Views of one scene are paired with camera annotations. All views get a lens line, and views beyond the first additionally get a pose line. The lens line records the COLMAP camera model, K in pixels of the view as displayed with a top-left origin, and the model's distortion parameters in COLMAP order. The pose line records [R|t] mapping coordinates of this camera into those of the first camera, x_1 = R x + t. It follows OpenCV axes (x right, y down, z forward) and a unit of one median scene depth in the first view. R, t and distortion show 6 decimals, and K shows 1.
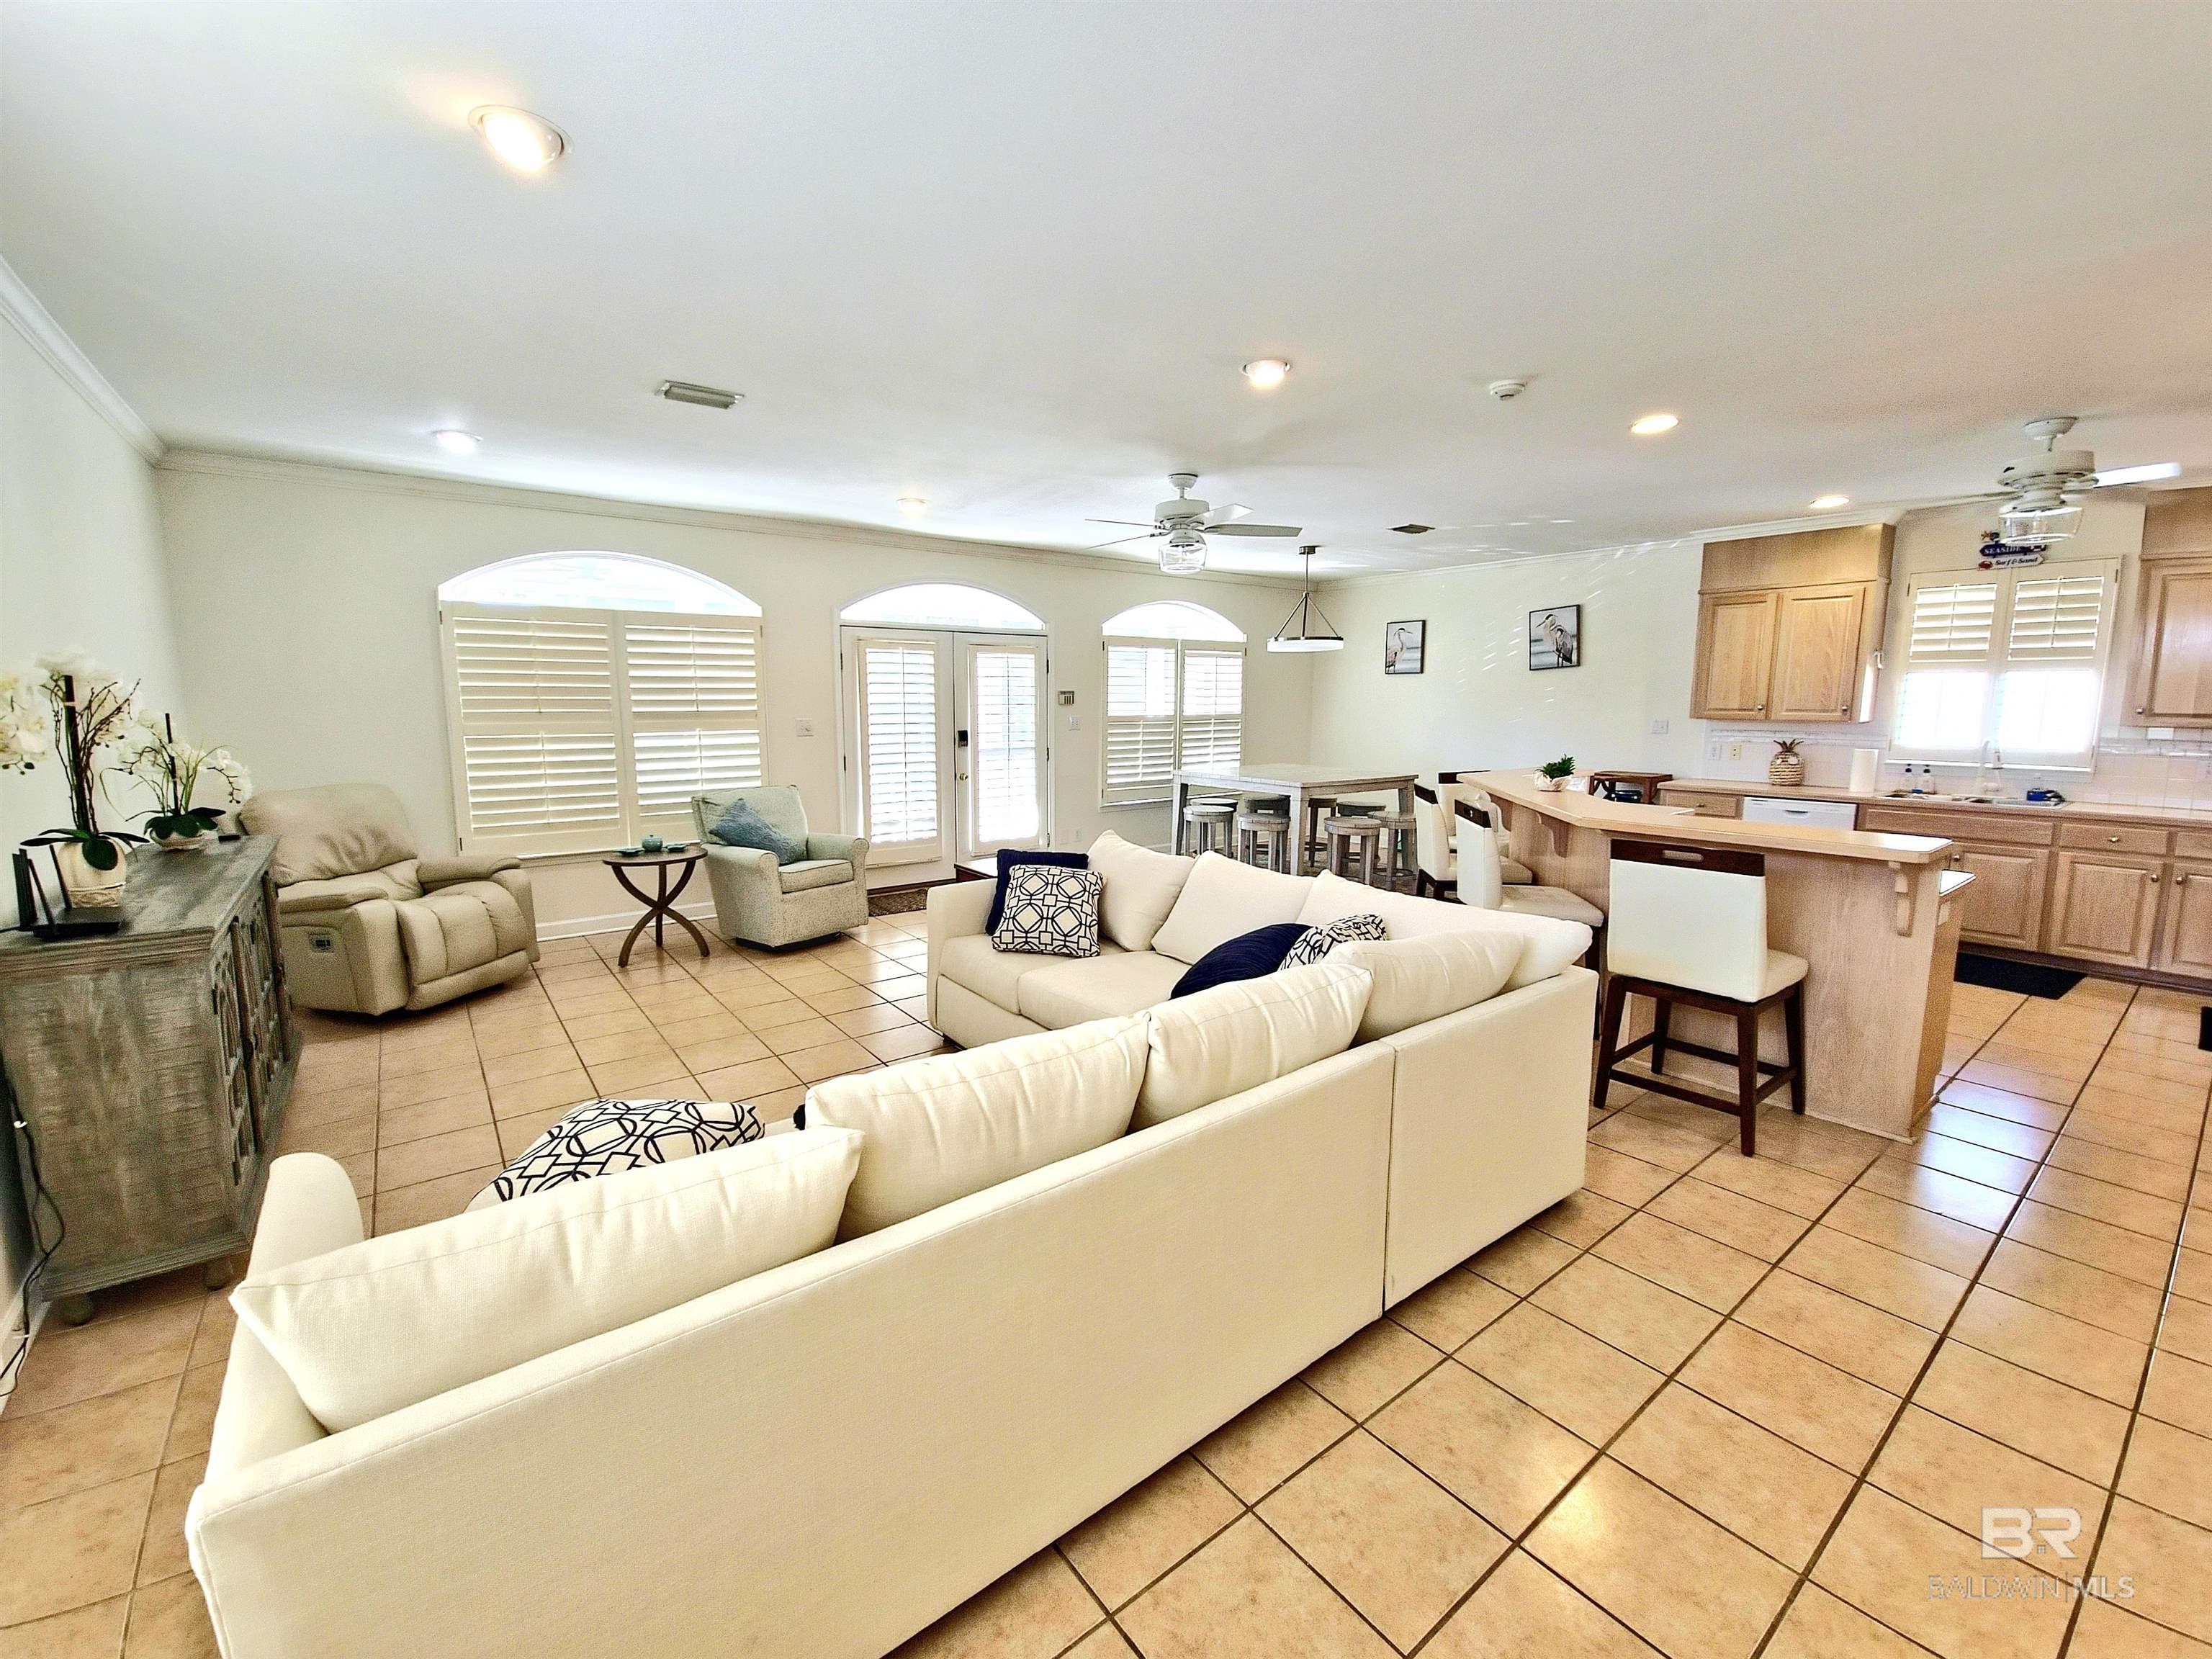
lens RADIAL K [[904.7, 0, 1076.5], [0, 904.7, 834.5], [0, 0, 1]] dist [0.003921, -0.004417]
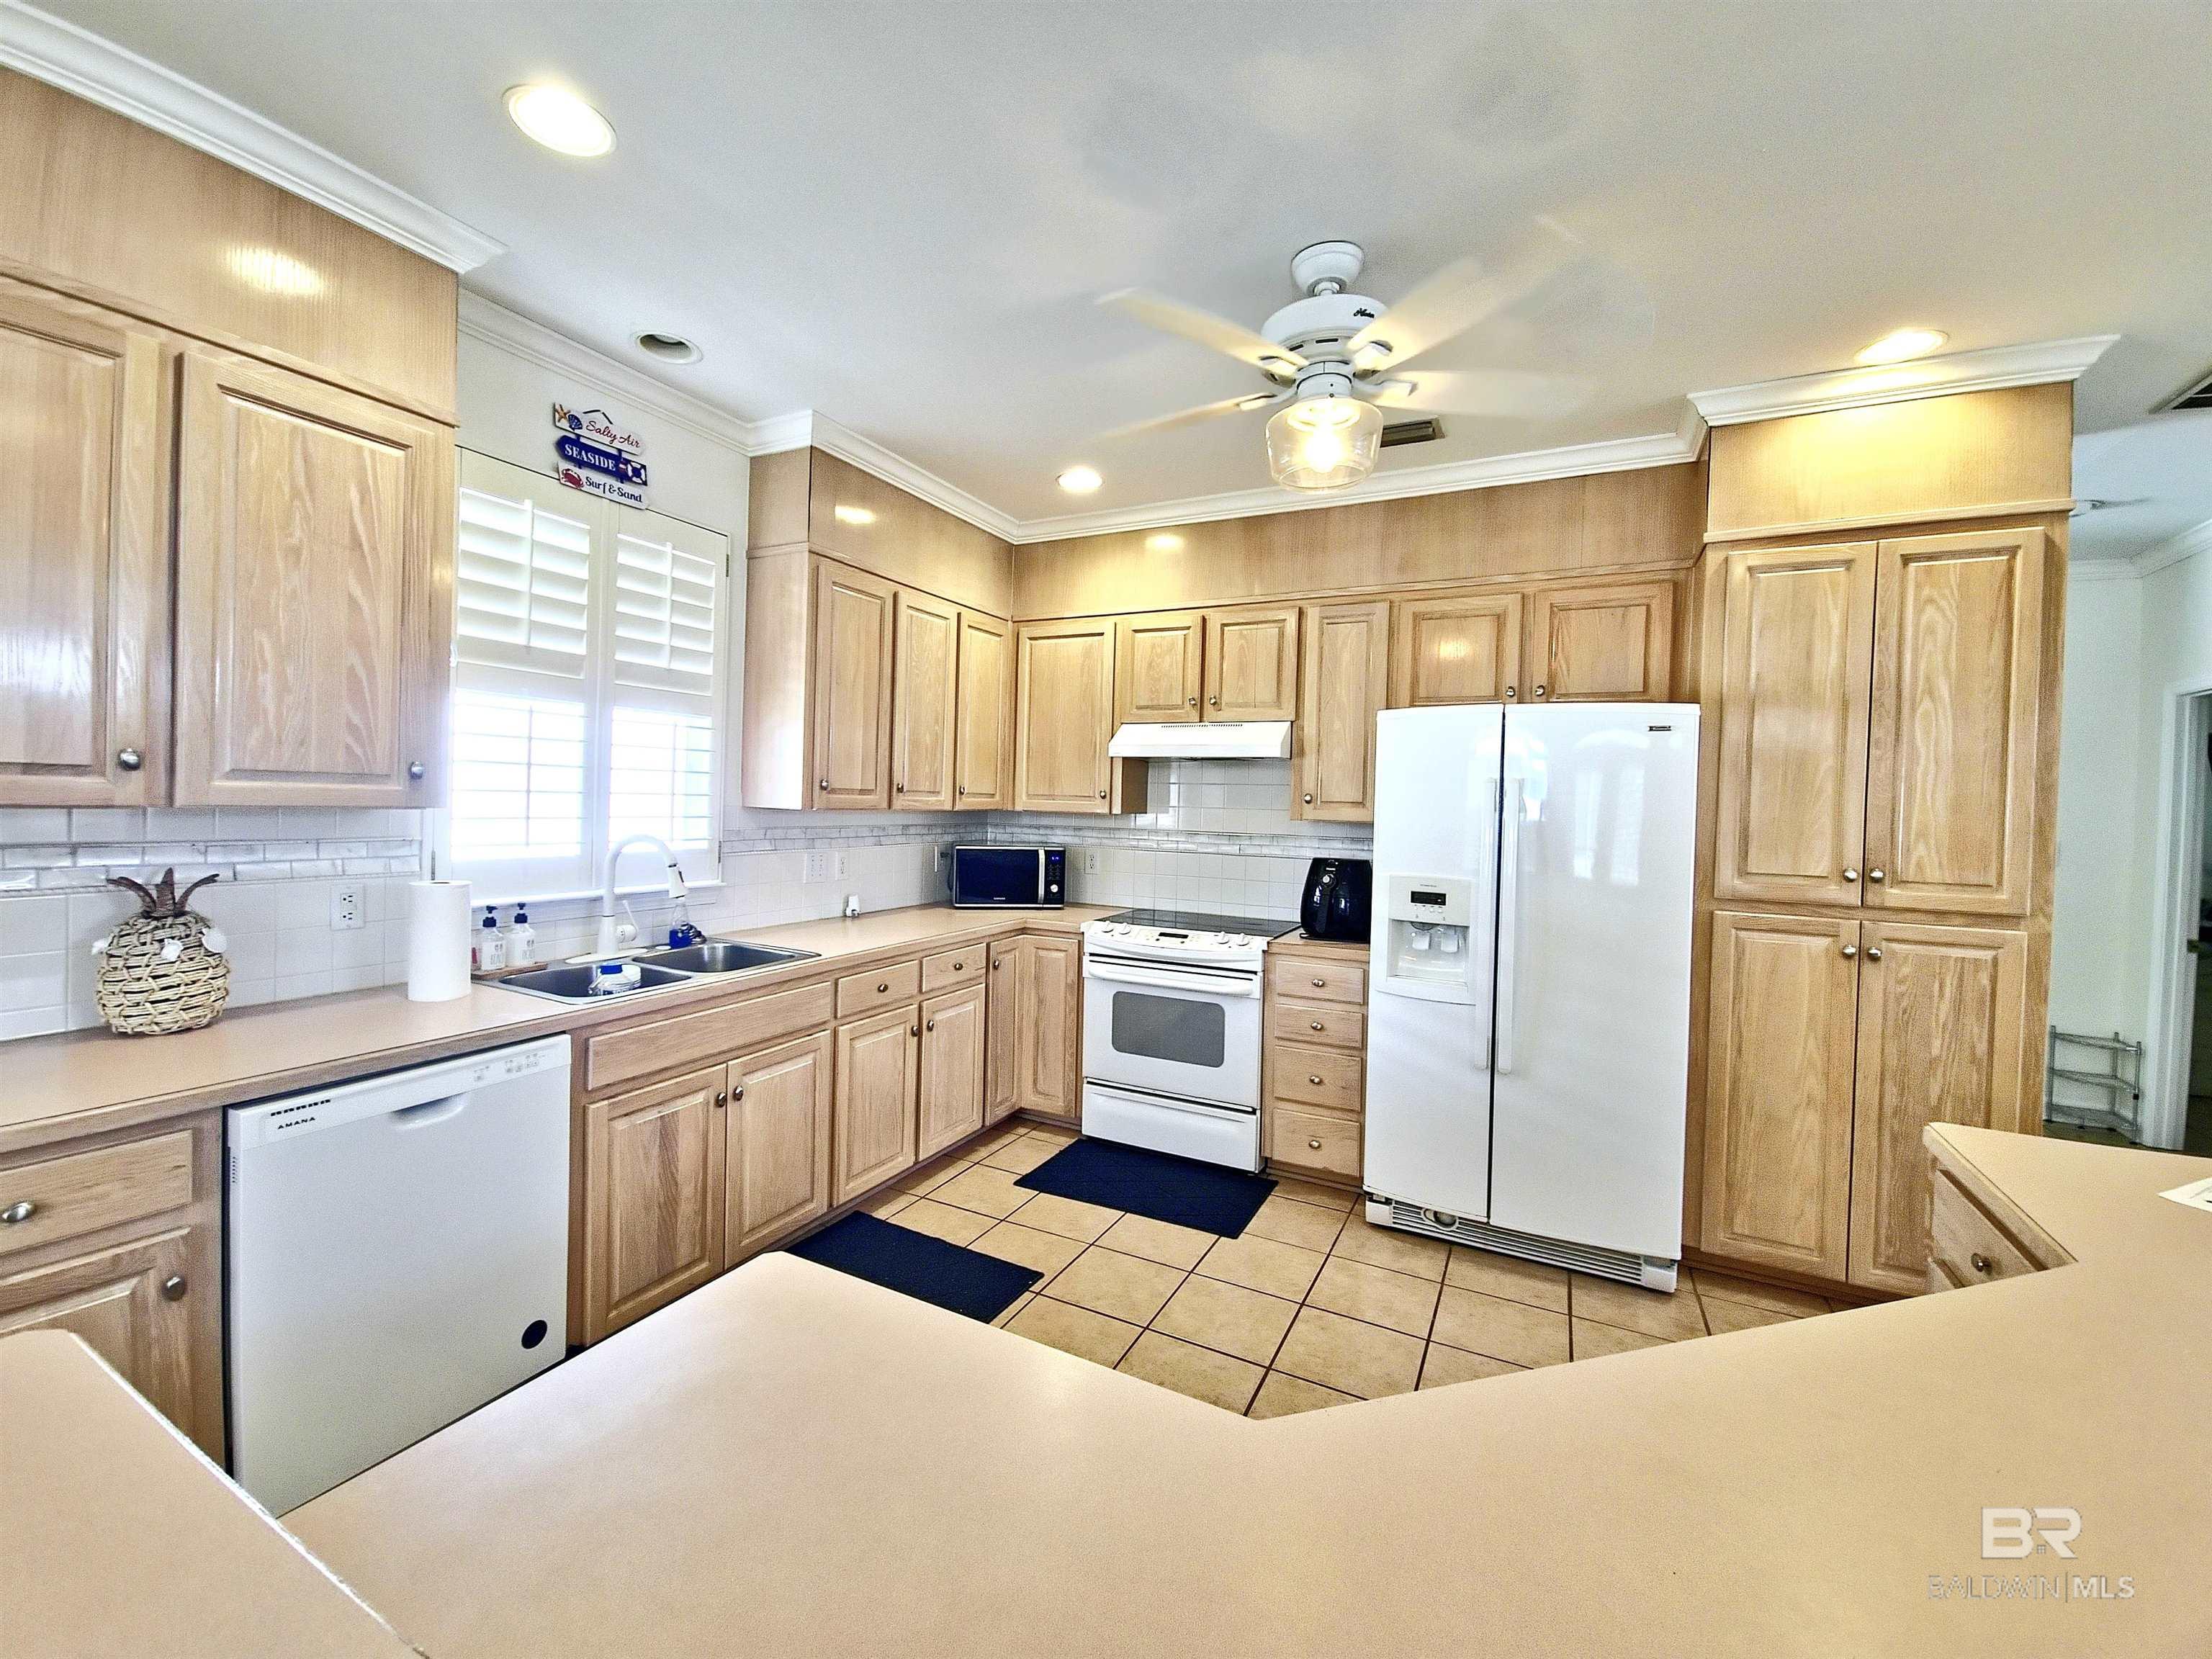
lens RADIAL K [[904.7, 0, 1084.3], [0, 904.7, 812.3], [0, 0, 1]] dist [0.003921, -0.004417]
pose [[-0.424479, -0.028292, 0.904996, 0.444516], [0.105365, 0.991178, 0.080407, -0.130217], [-0.899286, 0.129486, -0.417753, 0.956604]]
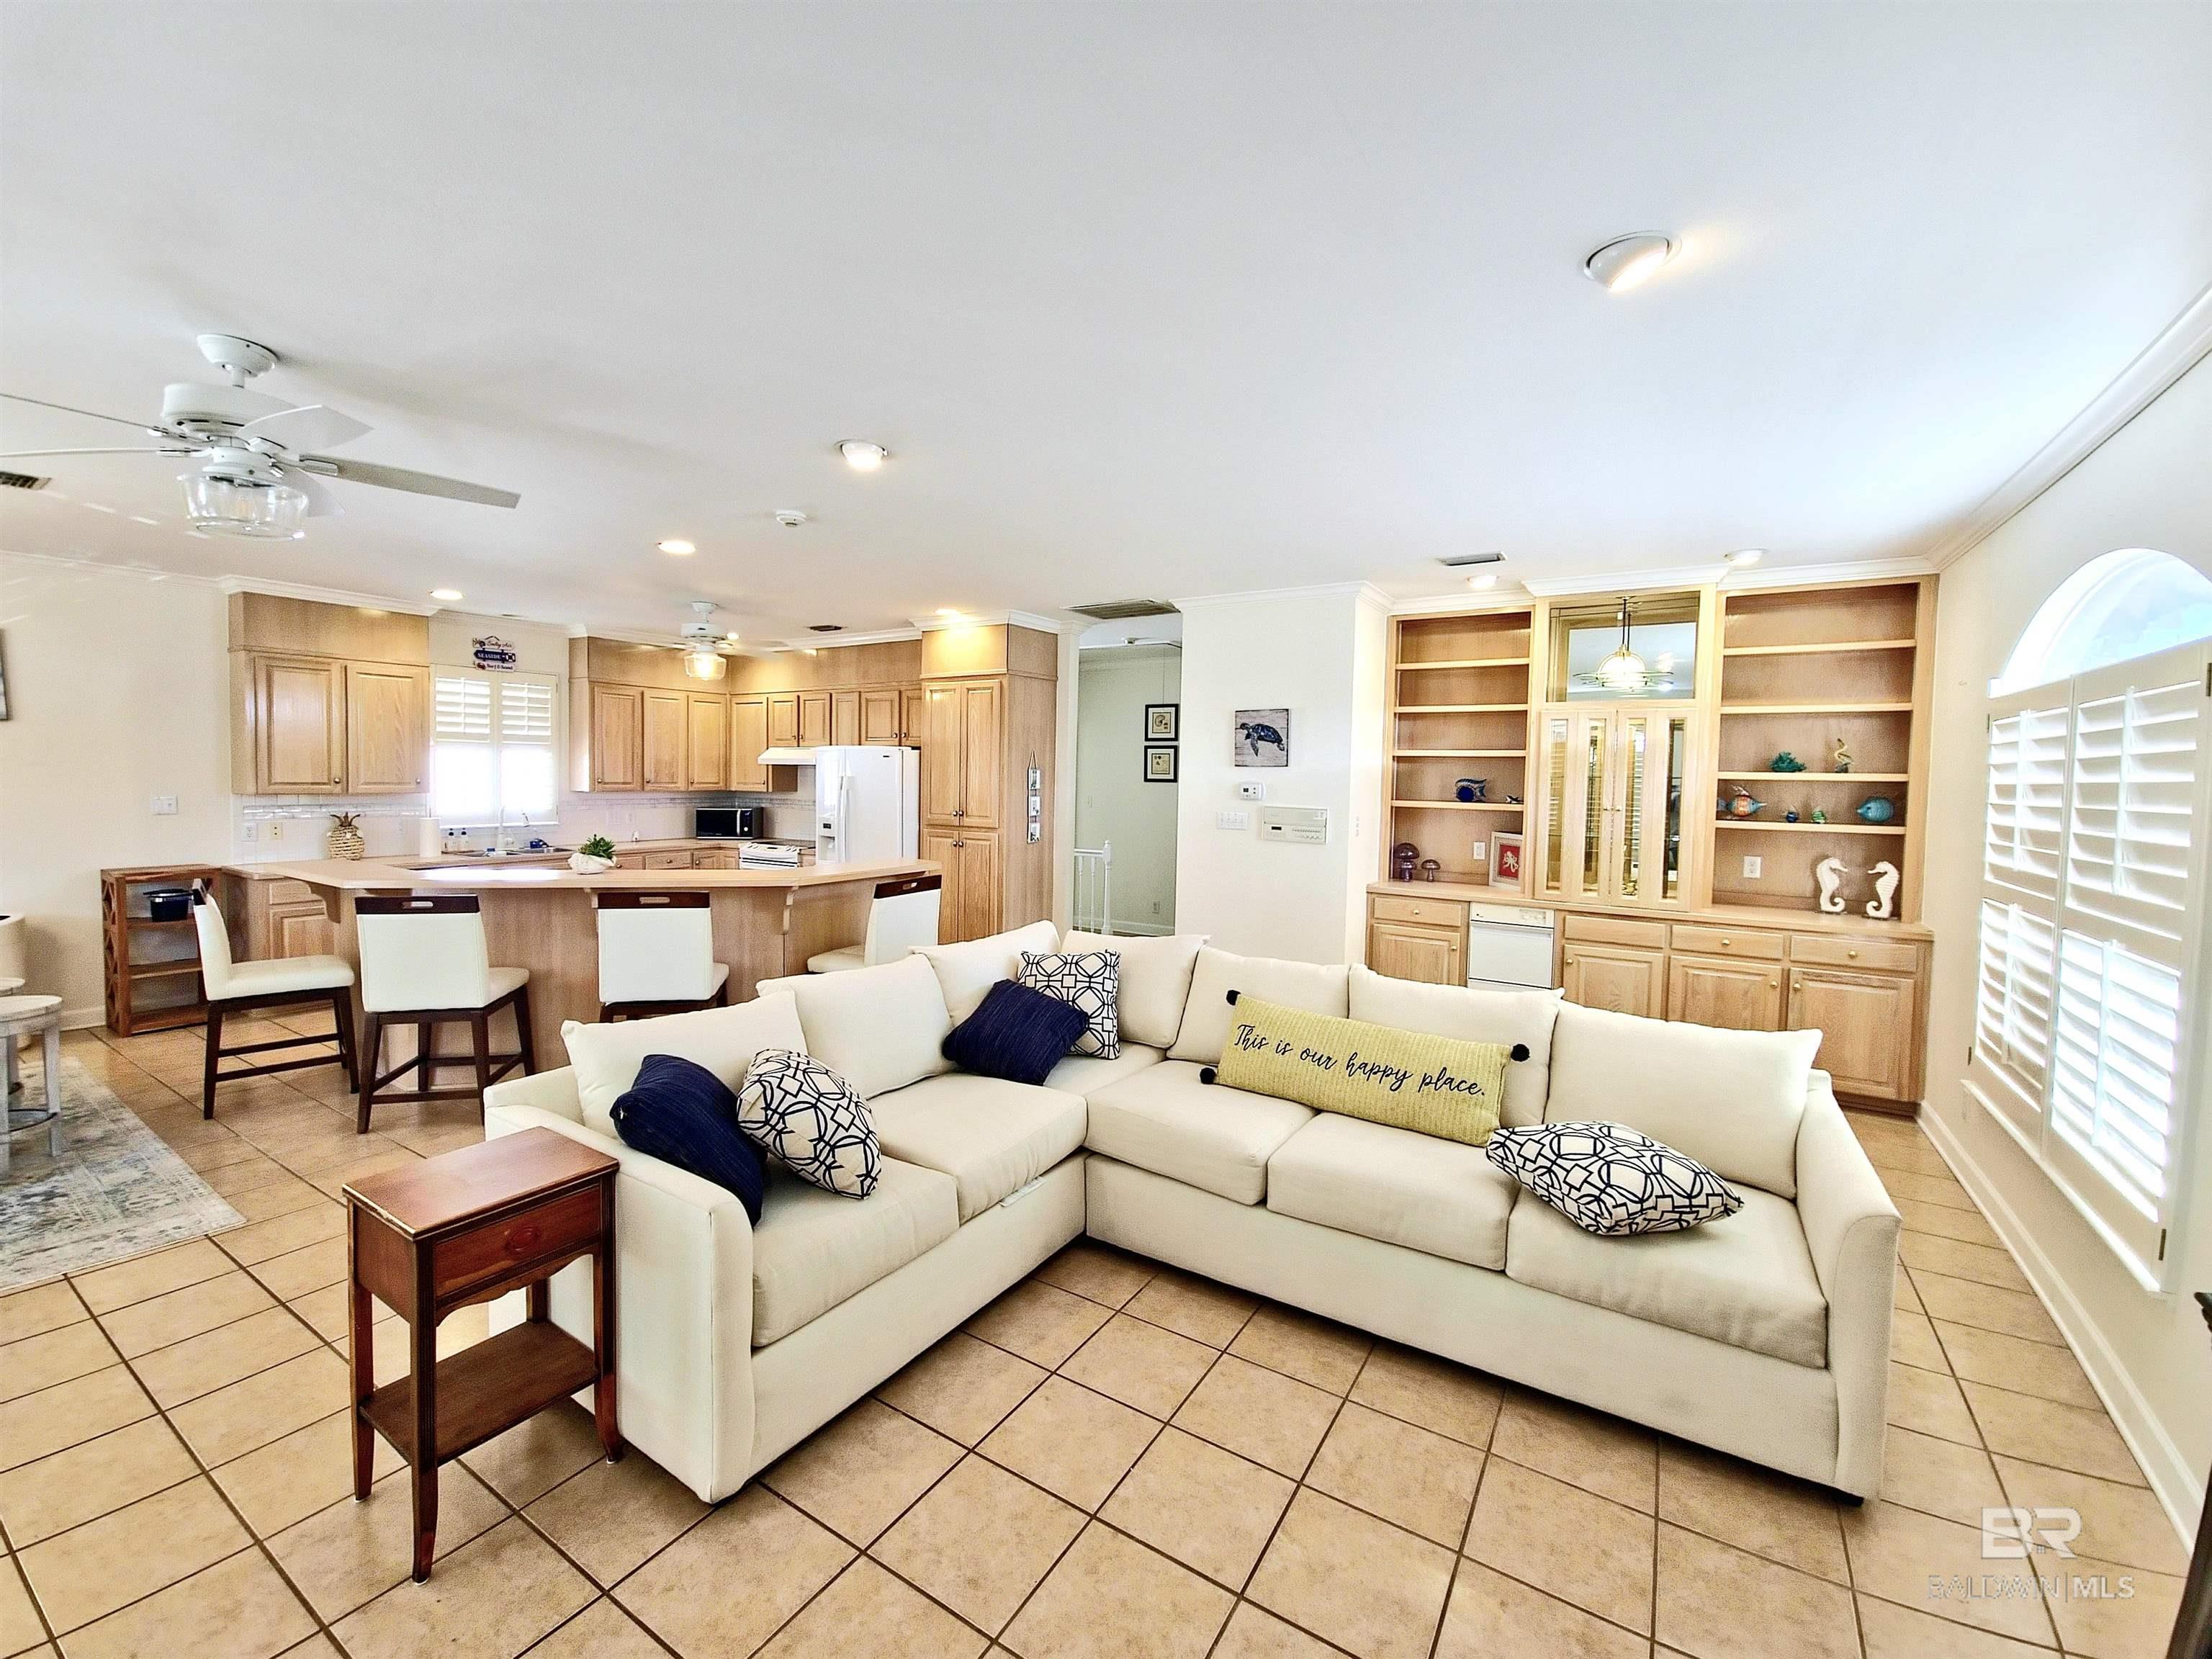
lens RADIAL K [[904.7, 0, 1081.1], [0, 904.7, 809.3], [0, 0, 1]] dist [0.003921, -0.004417]
pose [[-0.345931, -0.046654, 0.937099, -0.444532], [0.122359, 0.987990, 0.094357, -0.116862], [-0.930247, 0.147303, -0.336068, 0.664260]]
